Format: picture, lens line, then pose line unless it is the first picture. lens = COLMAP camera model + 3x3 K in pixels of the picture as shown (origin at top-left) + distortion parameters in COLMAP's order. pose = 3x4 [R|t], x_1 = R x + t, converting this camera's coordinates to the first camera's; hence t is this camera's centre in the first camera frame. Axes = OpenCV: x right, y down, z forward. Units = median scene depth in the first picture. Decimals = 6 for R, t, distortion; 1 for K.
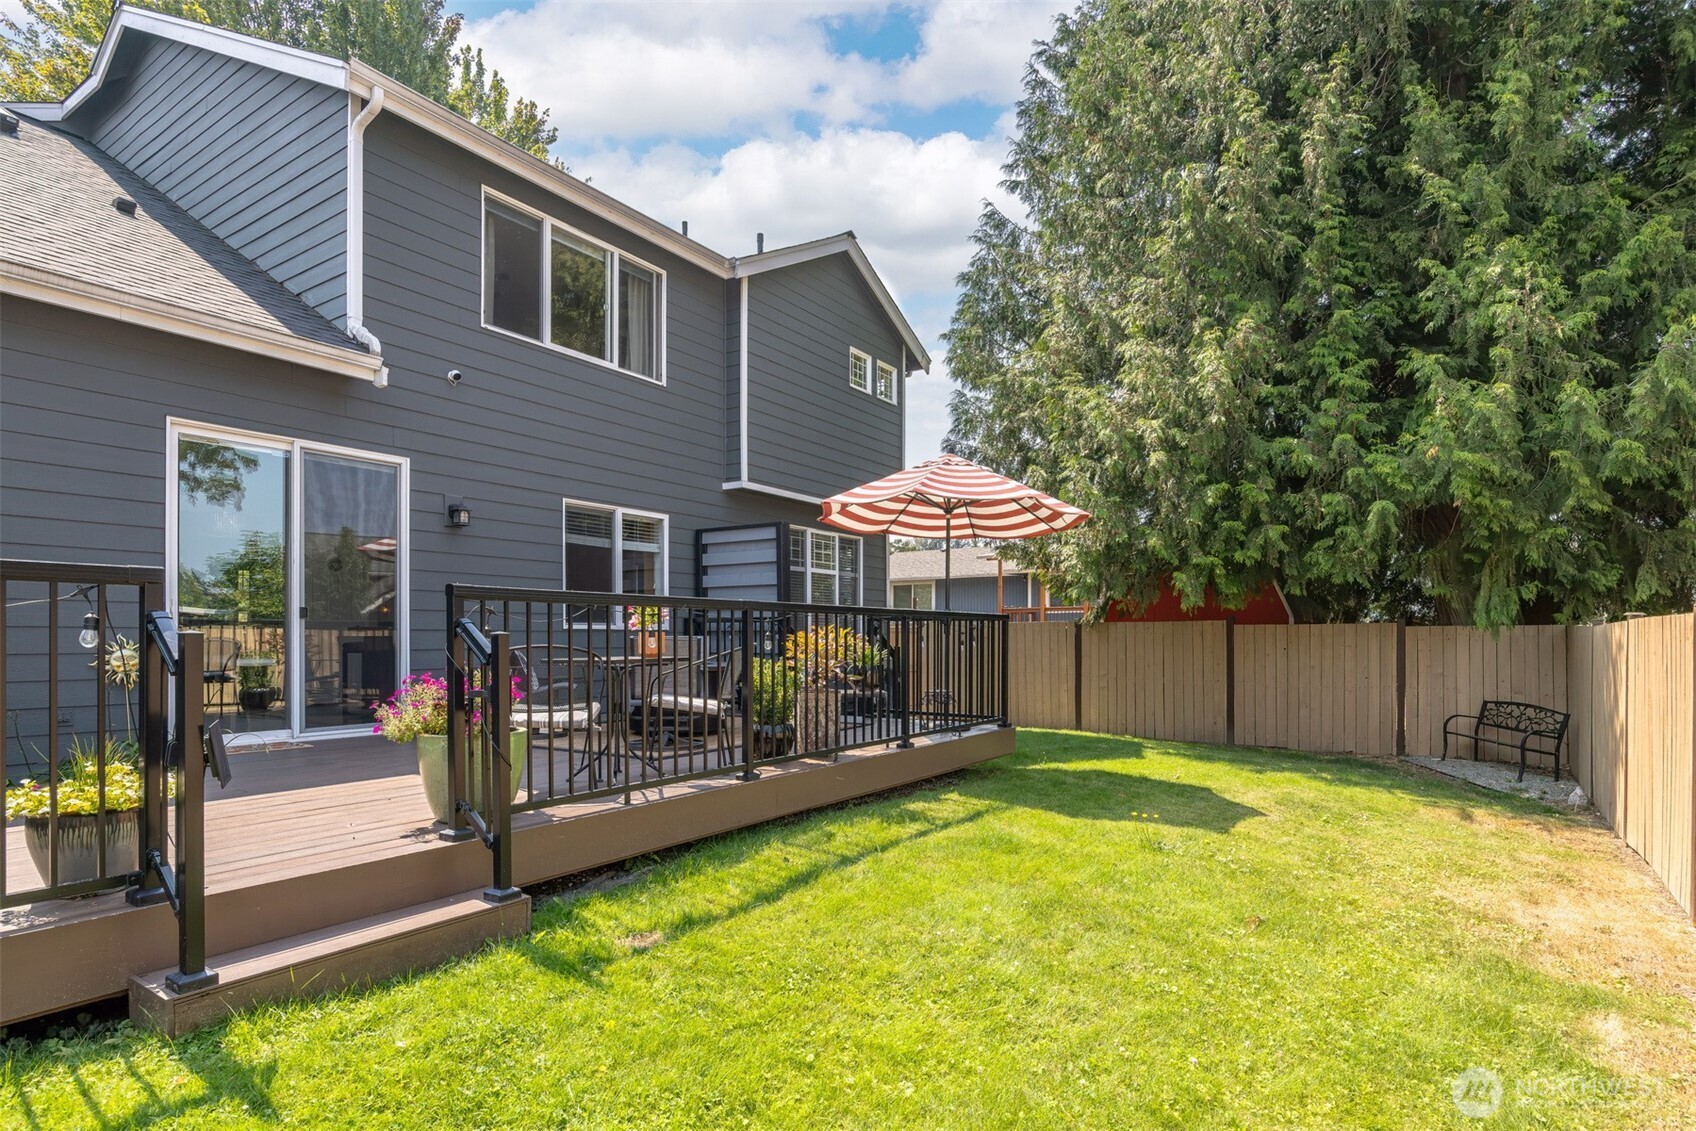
lens RADIAL K [[867.9, 0, 845.5], [0, 867.9, 632.9], [0, 0, 1]] dist [-0.004397, -0.001129]
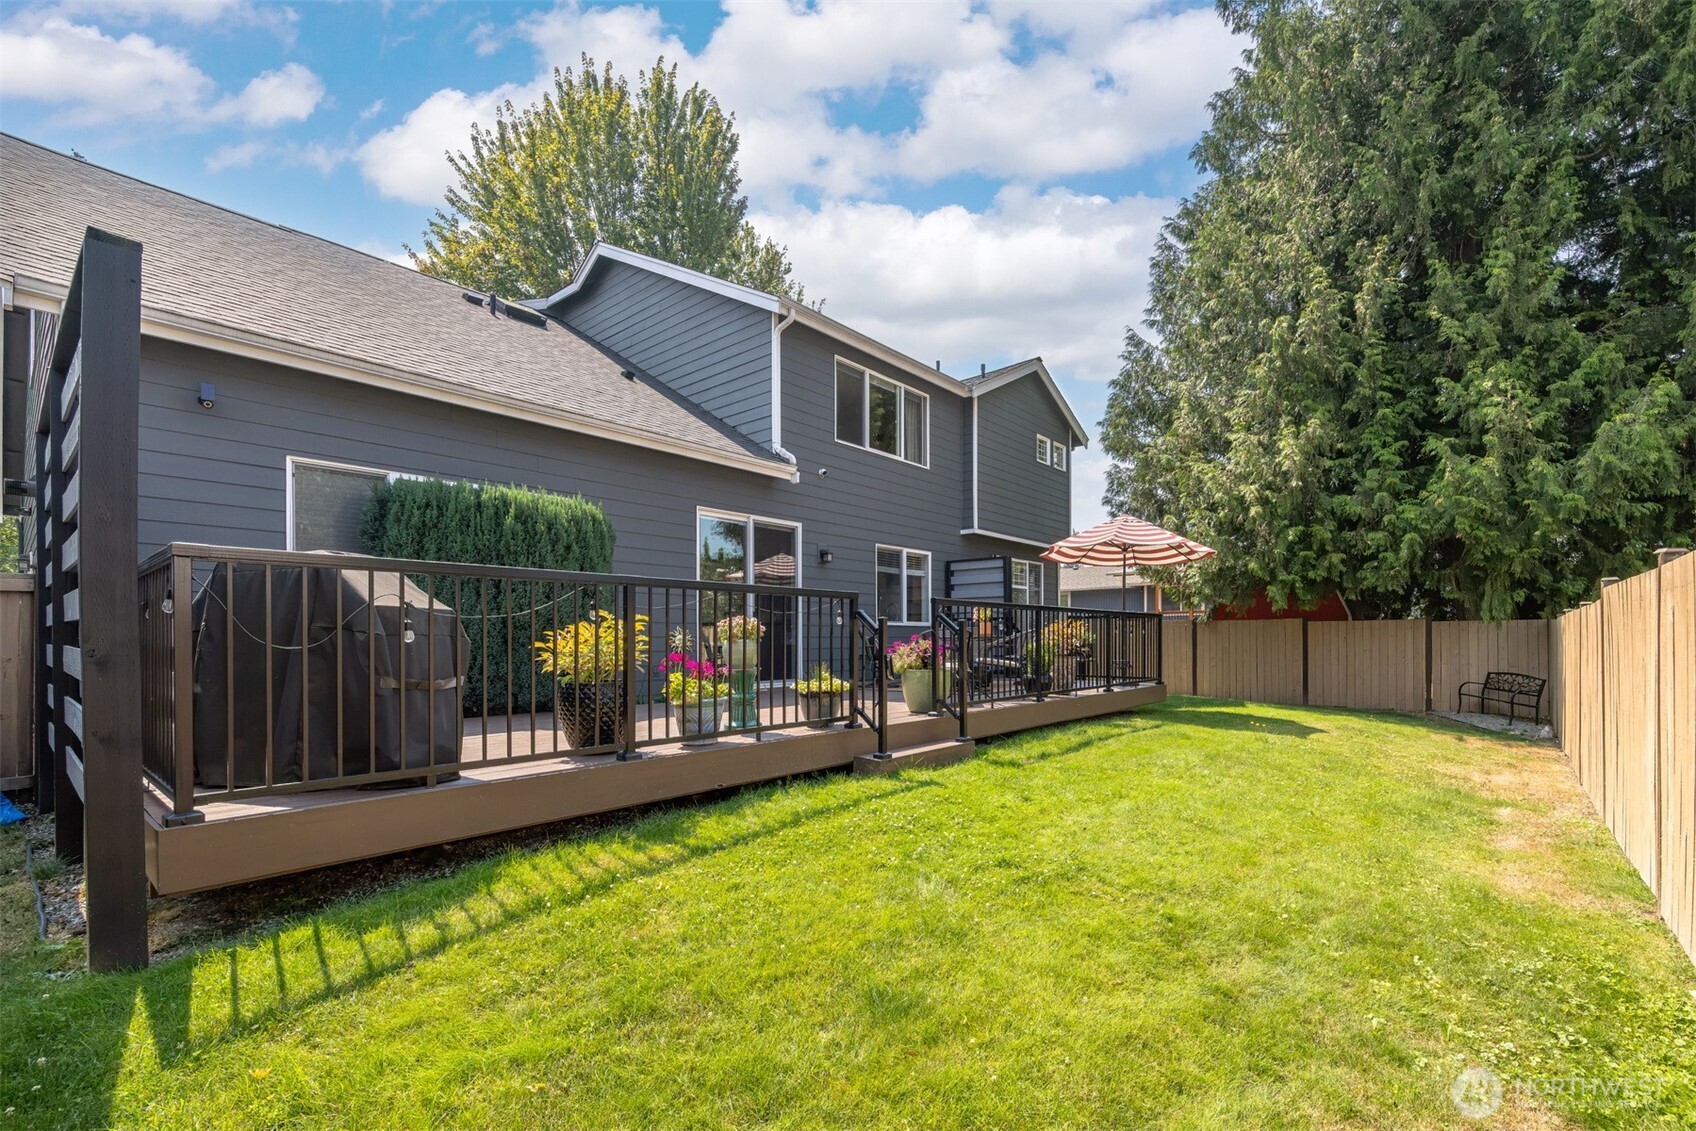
lens RADIAL K [[840.3, 0, 851.7], [0, 840.3, 648.4], [0, 0, 1]] dist [0.002190, 0.000744]
pose [[0.997435, -0.004350, -0.071444, -0.239510], [0.004889, 0.999961, 0.007367, 0.025168], [0.071409, -0.007697, 0.997417, -0.516295]]
